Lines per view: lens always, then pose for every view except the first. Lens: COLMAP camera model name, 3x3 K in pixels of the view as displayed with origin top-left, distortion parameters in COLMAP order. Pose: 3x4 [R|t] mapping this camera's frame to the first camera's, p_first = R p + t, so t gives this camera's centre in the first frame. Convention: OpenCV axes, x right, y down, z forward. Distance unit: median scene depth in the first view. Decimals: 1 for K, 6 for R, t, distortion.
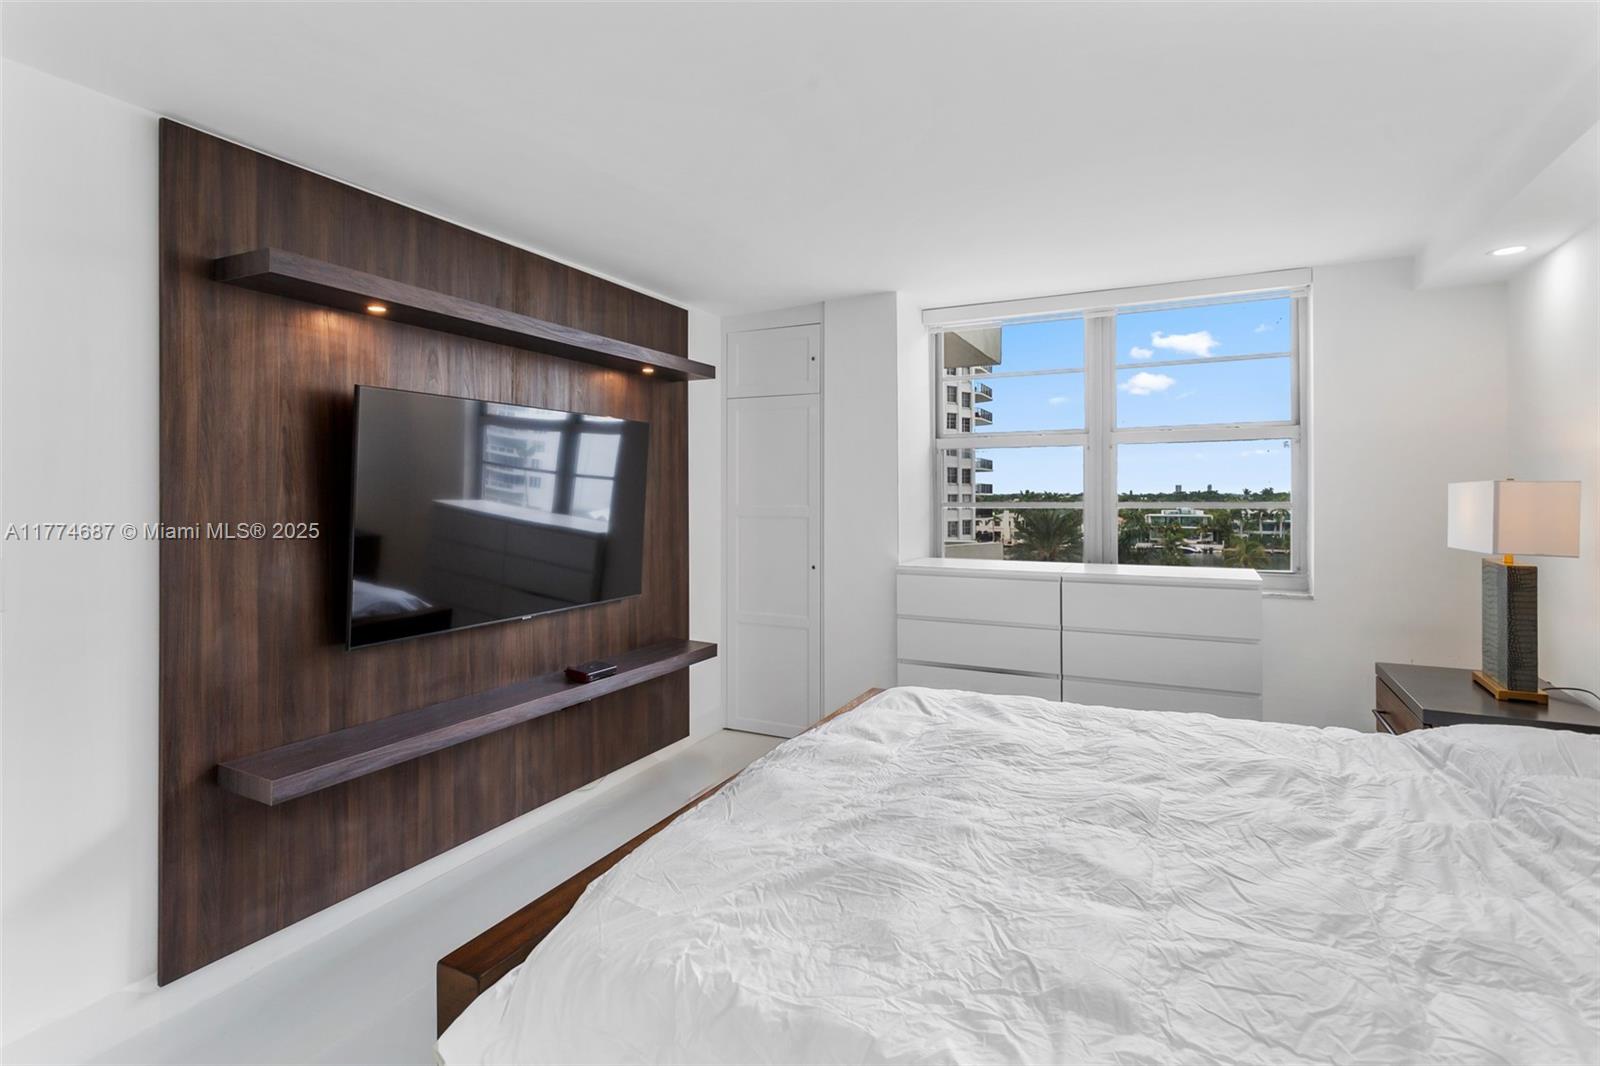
lens RADIAL K [[774.4, 0, 785.0], [0, 774.4, 502.0], [0, 0, 1]] dist [-0.000571, 0.004405]
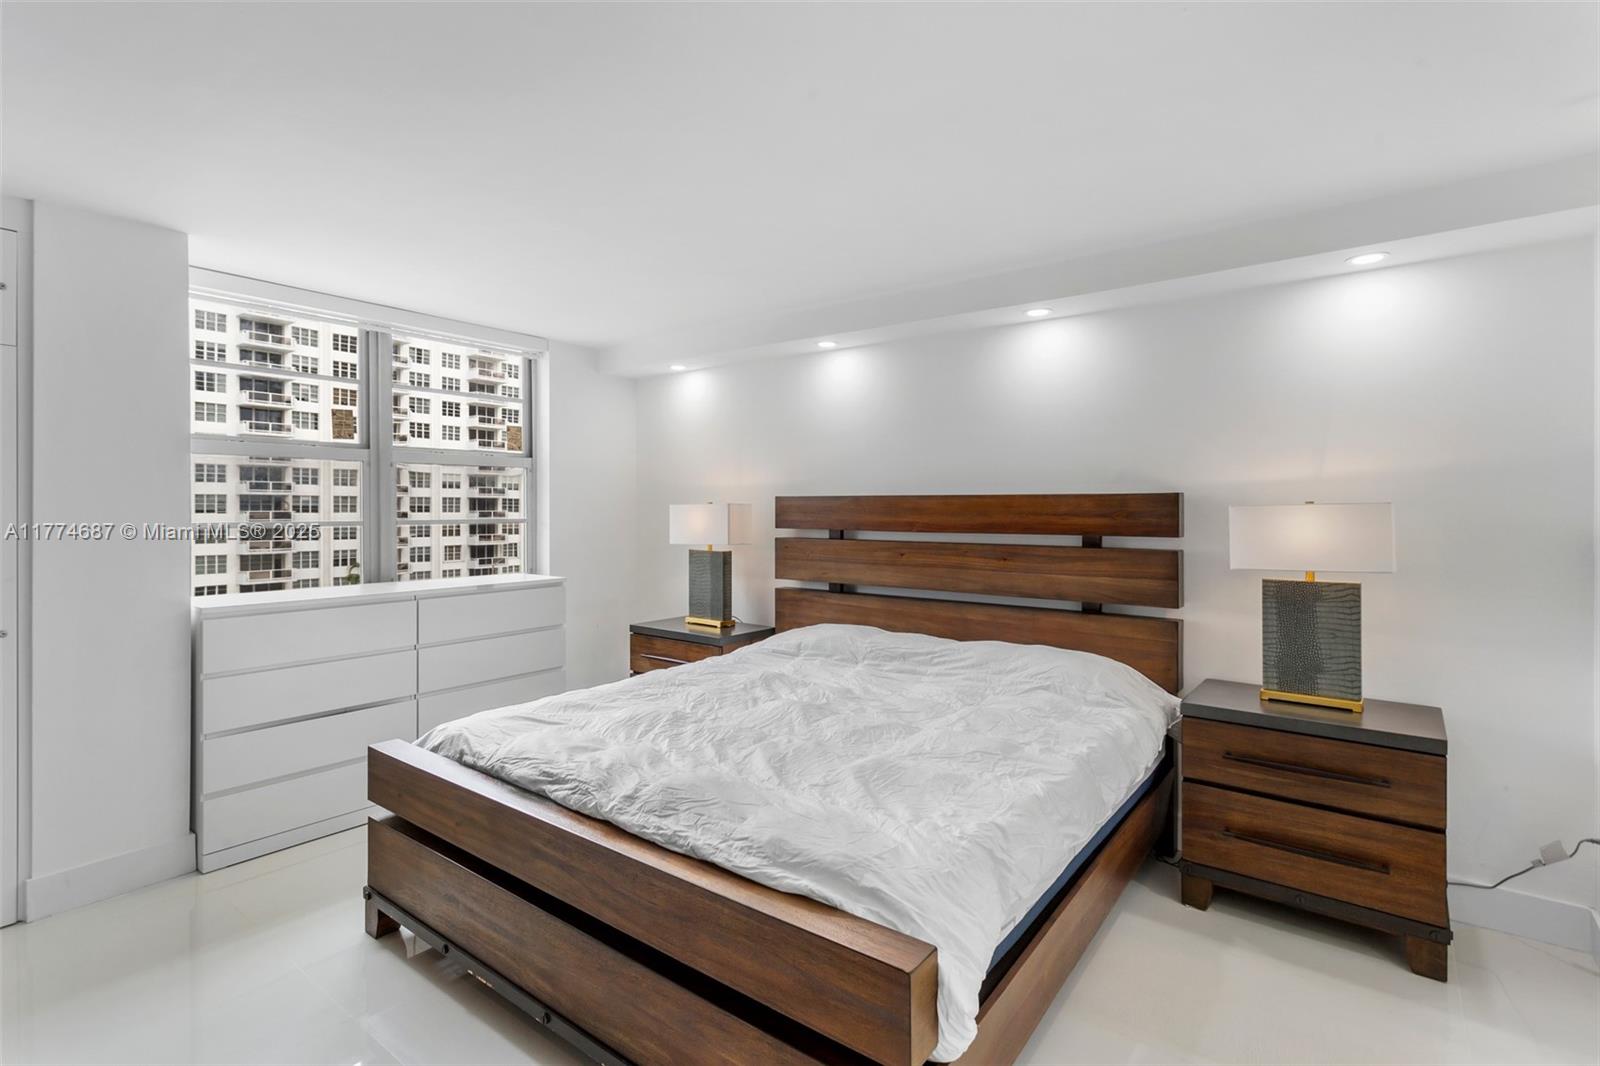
lens RADIAL K [[774.4, 0, 794.0], [0, 774.4, 513.1], [0, 0, 1]] dist [-0.000571, 0.004405]
pose [[0.182631, -0.002032, 0.983179, -1.440239], [0.012364, 0.999924, -0.000230, -0.006912], [-0.983104, 0.012198, 0.182643, 0.940431]]
